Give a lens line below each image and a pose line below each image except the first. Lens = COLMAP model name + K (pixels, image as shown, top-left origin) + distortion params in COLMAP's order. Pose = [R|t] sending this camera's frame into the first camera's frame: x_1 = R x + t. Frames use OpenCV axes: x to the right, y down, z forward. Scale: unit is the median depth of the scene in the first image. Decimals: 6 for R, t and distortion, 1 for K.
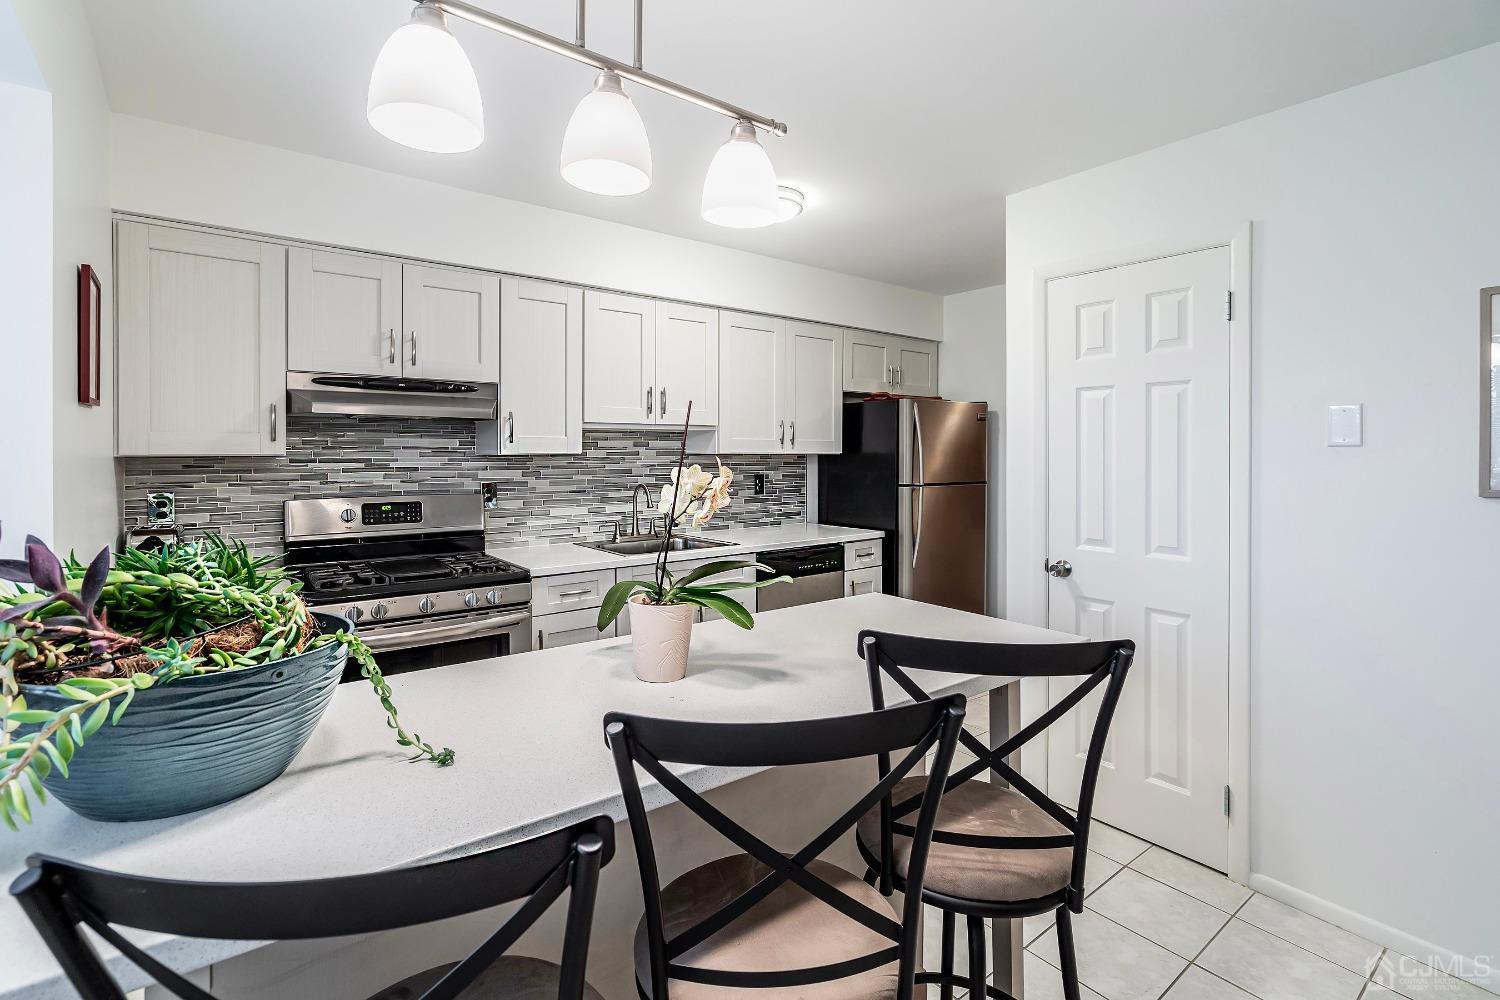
lens RADIAL K [[698.1, 0, 743.2], [0, 698.1, 452.4], [0, 0, 1]] dist [-0.002214, 0.000710]
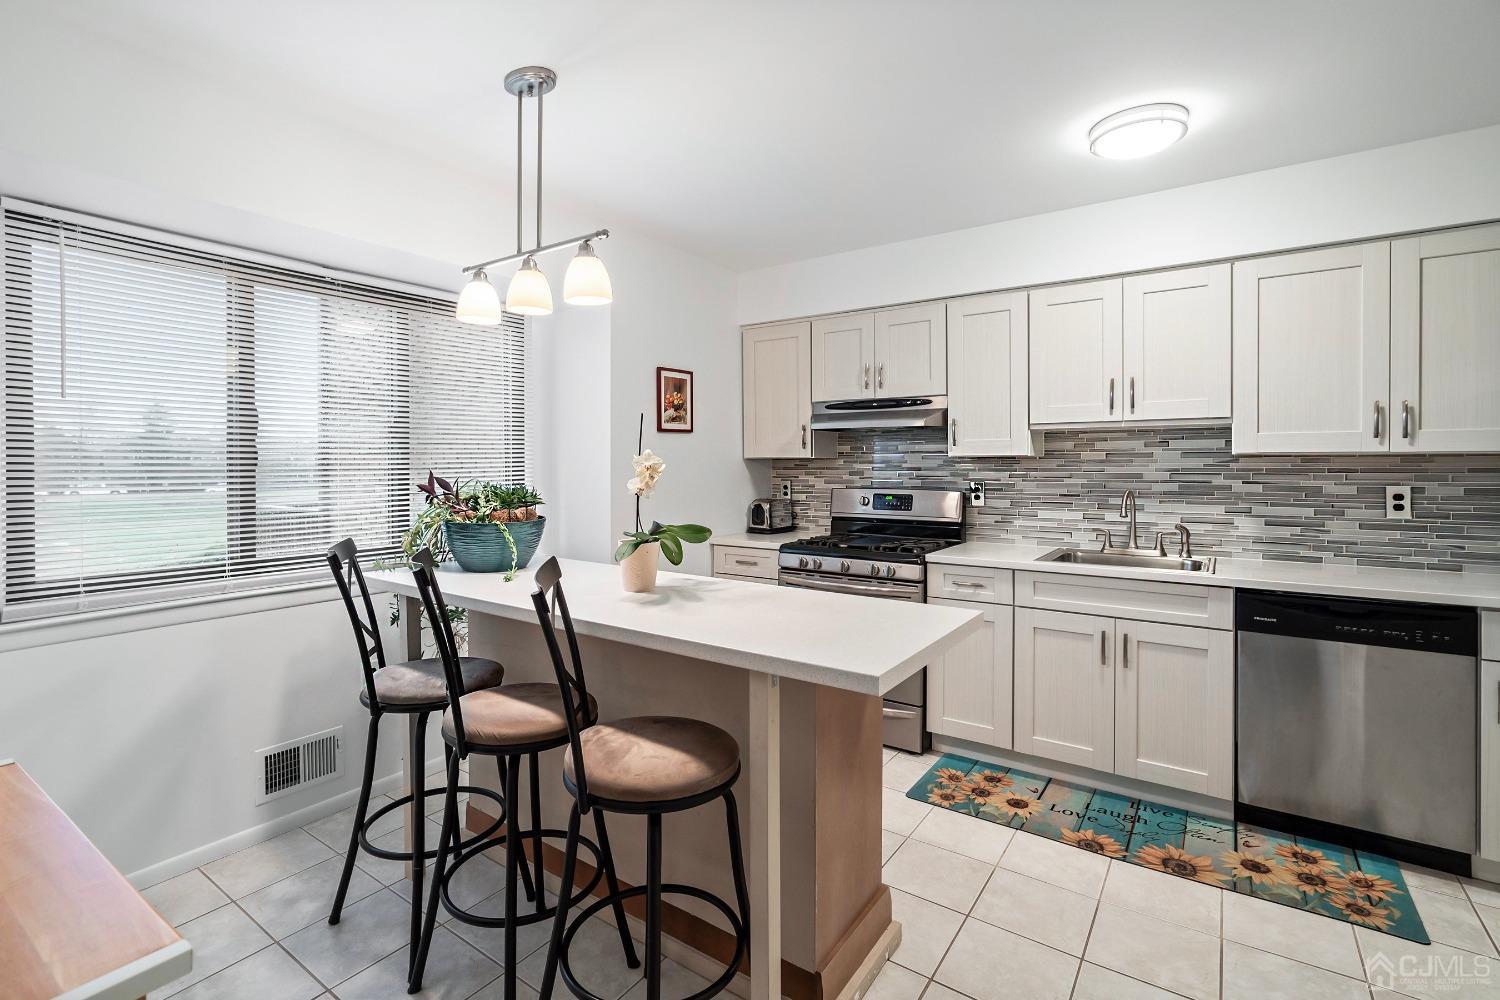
lens RADIAL K [[698.1, 0, 743.2], [0, 698.1, 452.4], [0, 0, 1]] dist [-0.002214, 0.000710]
pose [[0.299206, -0.017190, -0.954034, 0.645393], [-0.001693, 0.999827, -0.018546, 0.018493], [0.954187, 0.007165, 0.299125, 0.335510]]
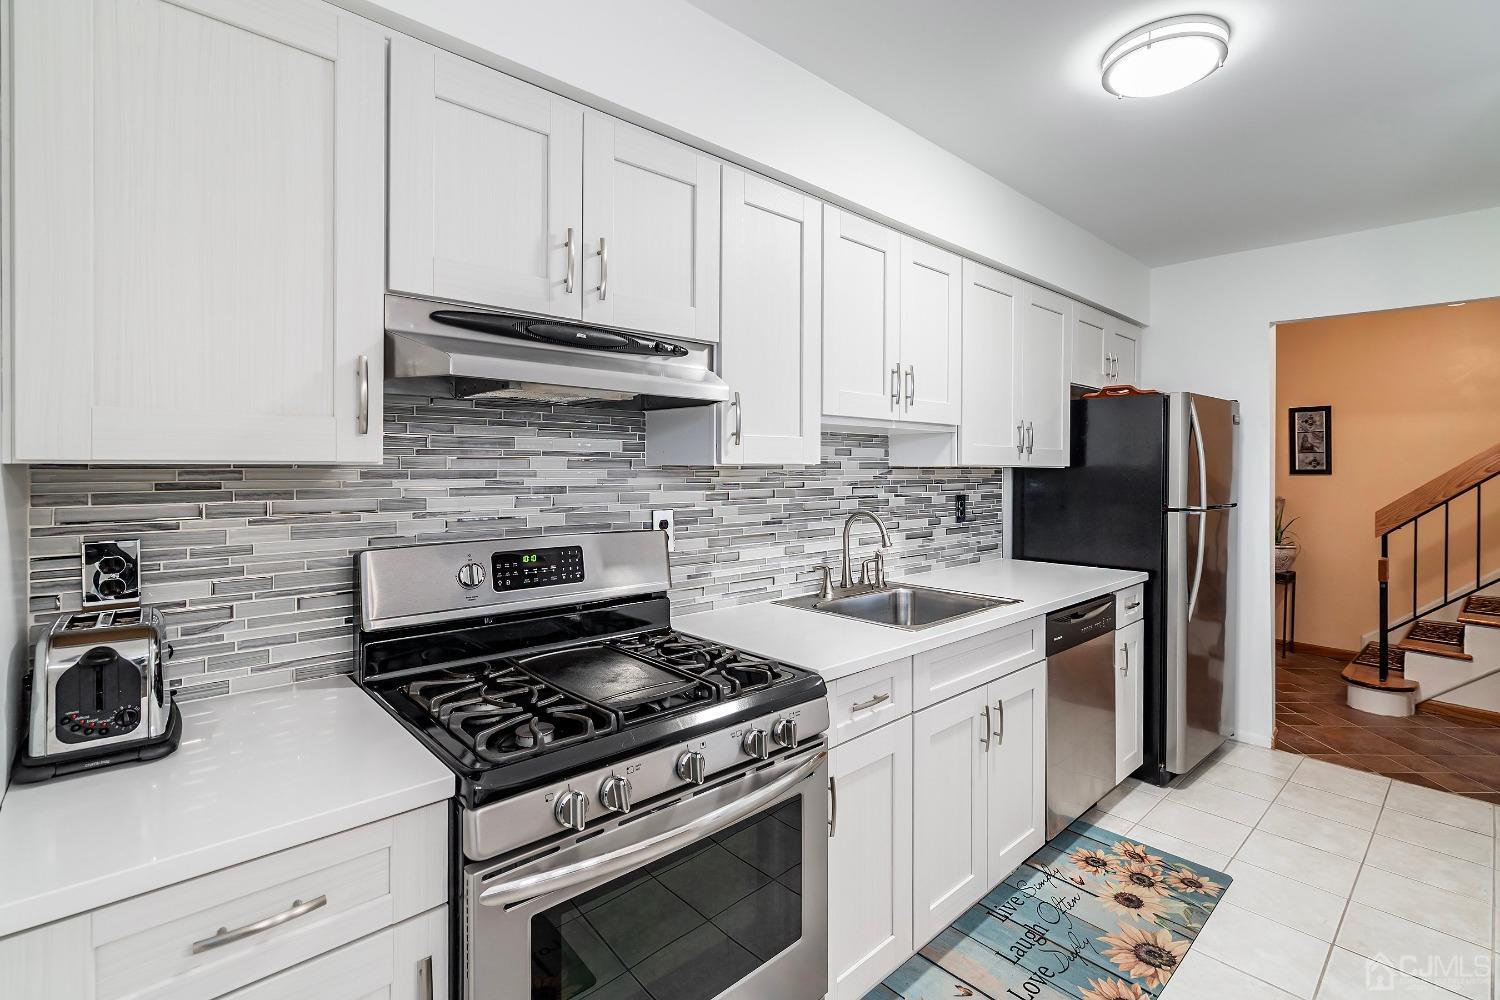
lens RADIAL K [[689.3, 0, 747.4], [0, 689.3, 467.5], [0, 0, 1]] dist [-0.004429, -0.000083]
pose [[0.996323, 0.001930, 0.085654, -0.374066], [-0.001750, 0.999996, -0.002176, 0.006450], [-0.085658, 0.002018, 0.996323, 0.418739]]
